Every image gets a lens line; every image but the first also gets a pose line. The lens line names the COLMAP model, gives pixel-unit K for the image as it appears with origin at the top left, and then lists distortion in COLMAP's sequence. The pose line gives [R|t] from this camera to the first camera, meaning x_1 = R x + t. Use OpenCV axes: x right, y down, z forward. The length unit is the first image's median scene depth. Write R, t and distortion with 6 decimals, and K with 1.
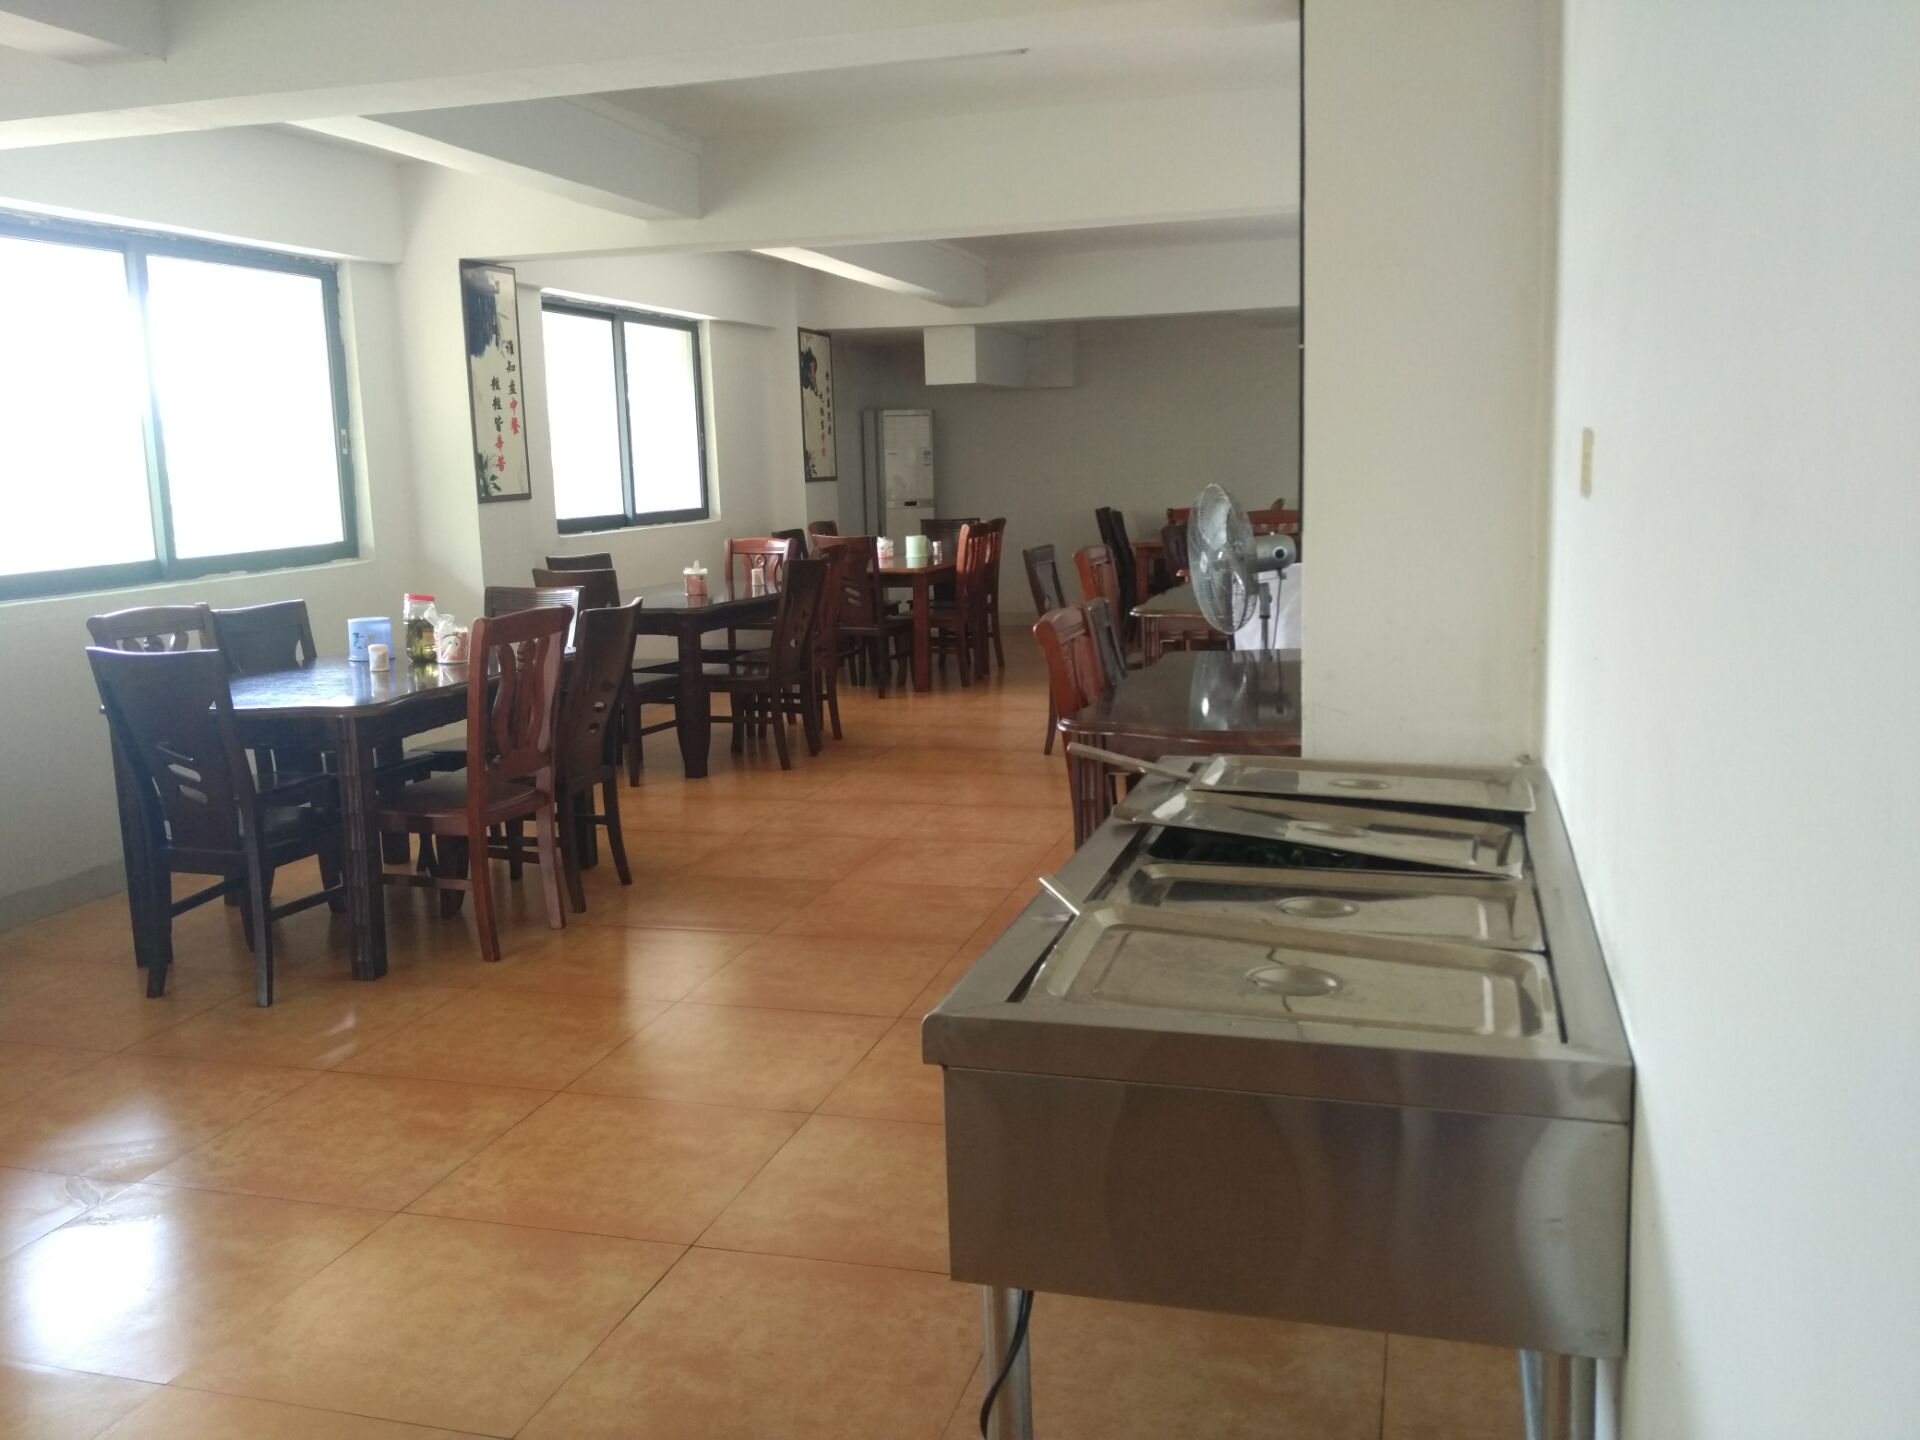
lens RADIAL K [[1615.6, 0, 960.0], [0, 1615.6, 720.0], [0, 0, 1]] dist [0.254578, -0.727487]
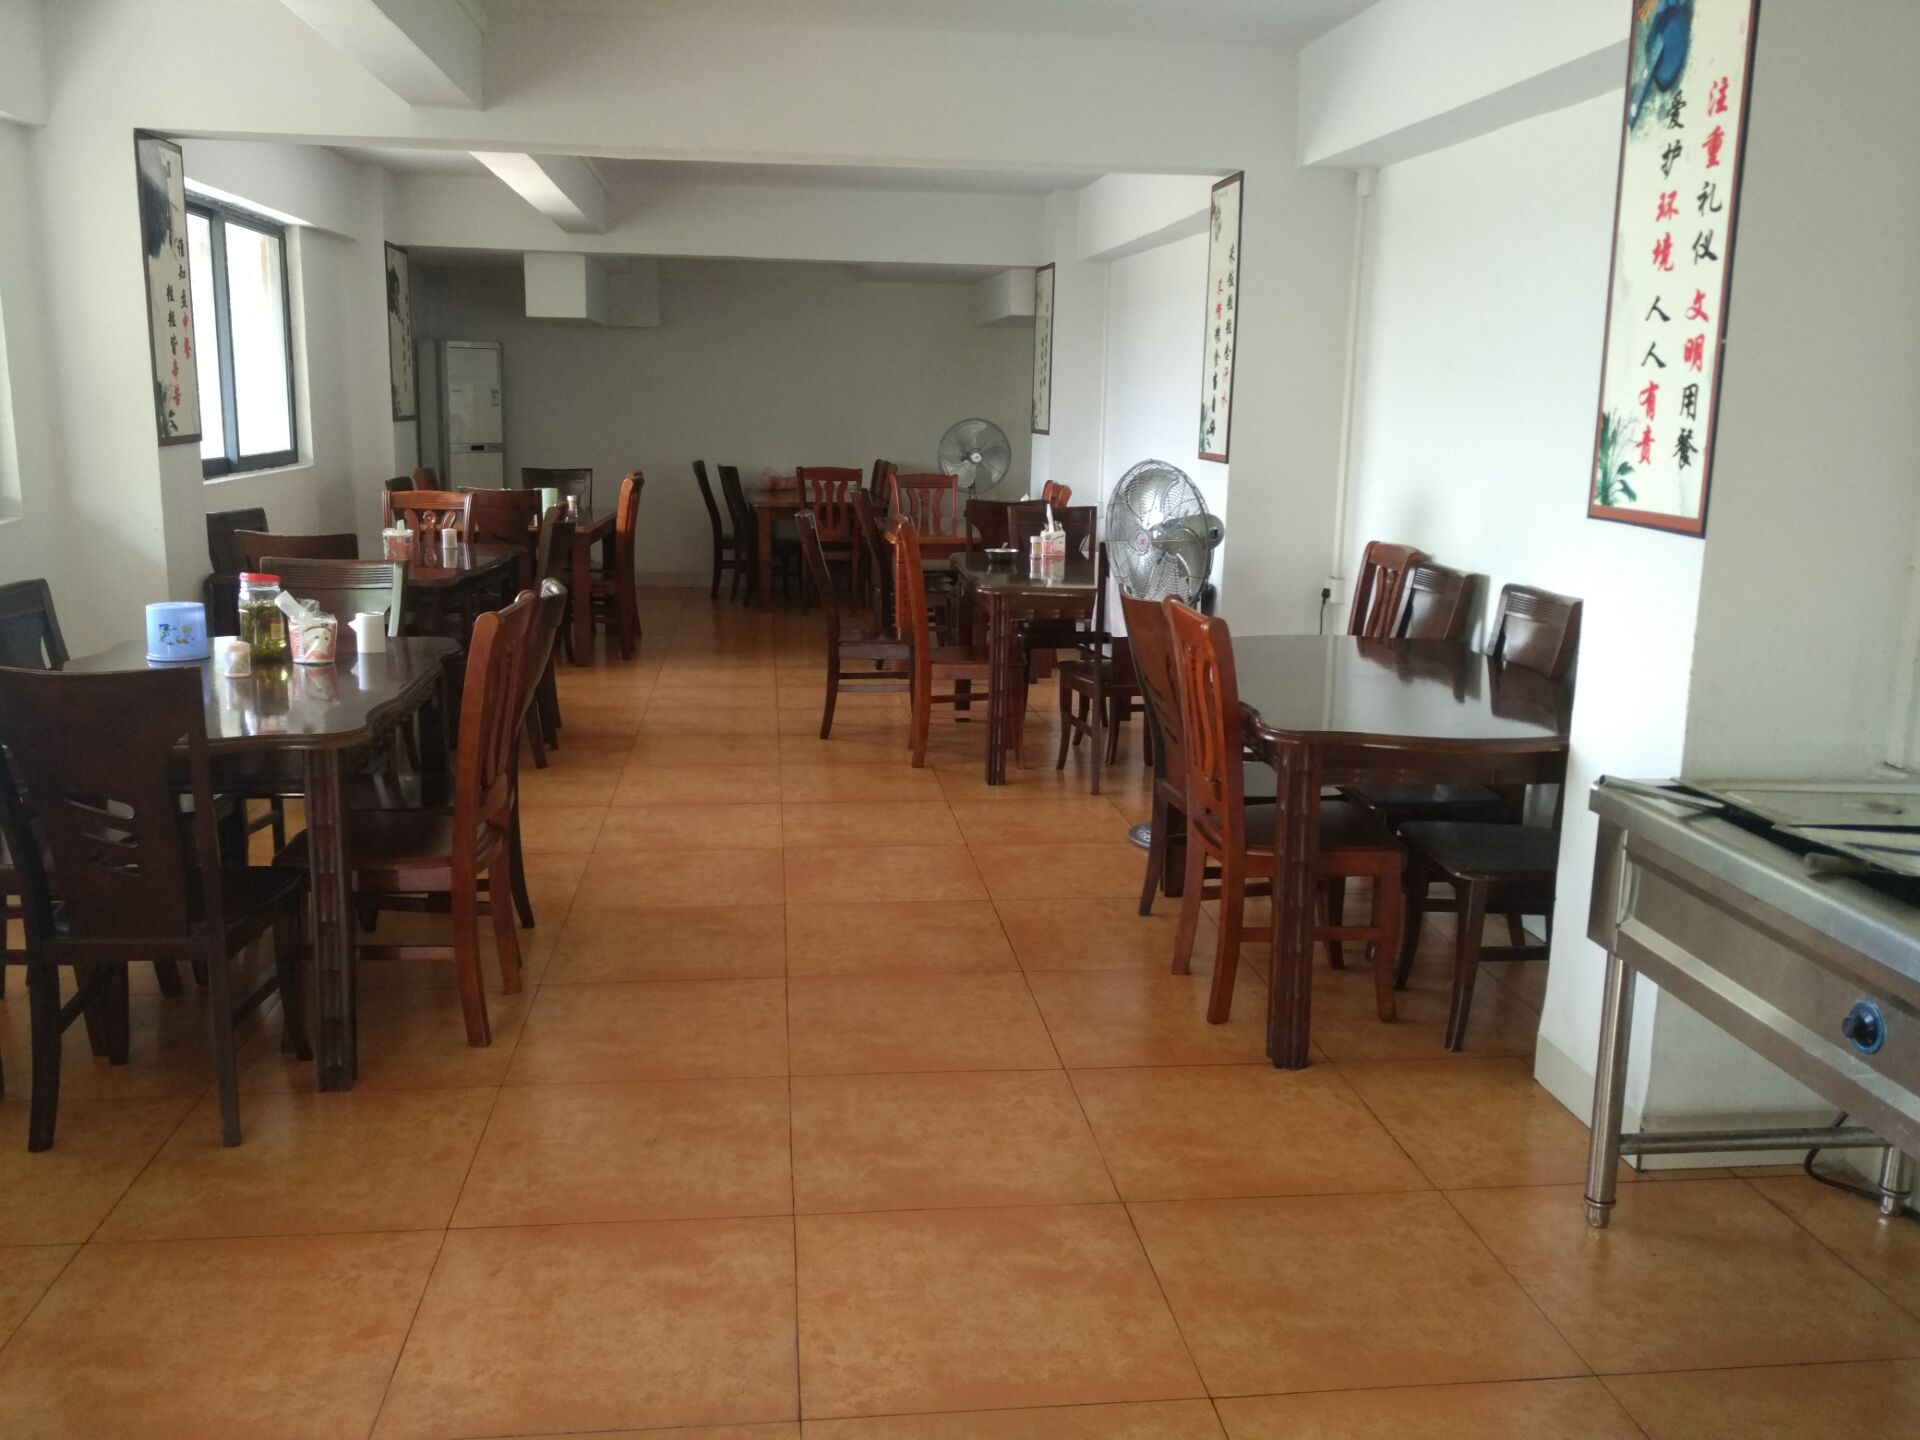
lens RADIAL K [[1563.8, 0, 961.5], [0, 1563.8, 852.9], [0, 0, 1]] dist [-0.051505, 0.004297]
pose [[0.915996, -0.063776, 0.396085, -0.163128], [0.015156, 0.992080, 0.124690, -0.016227], [-0.400900, -0.108213, 0.909708, 0.102872]]
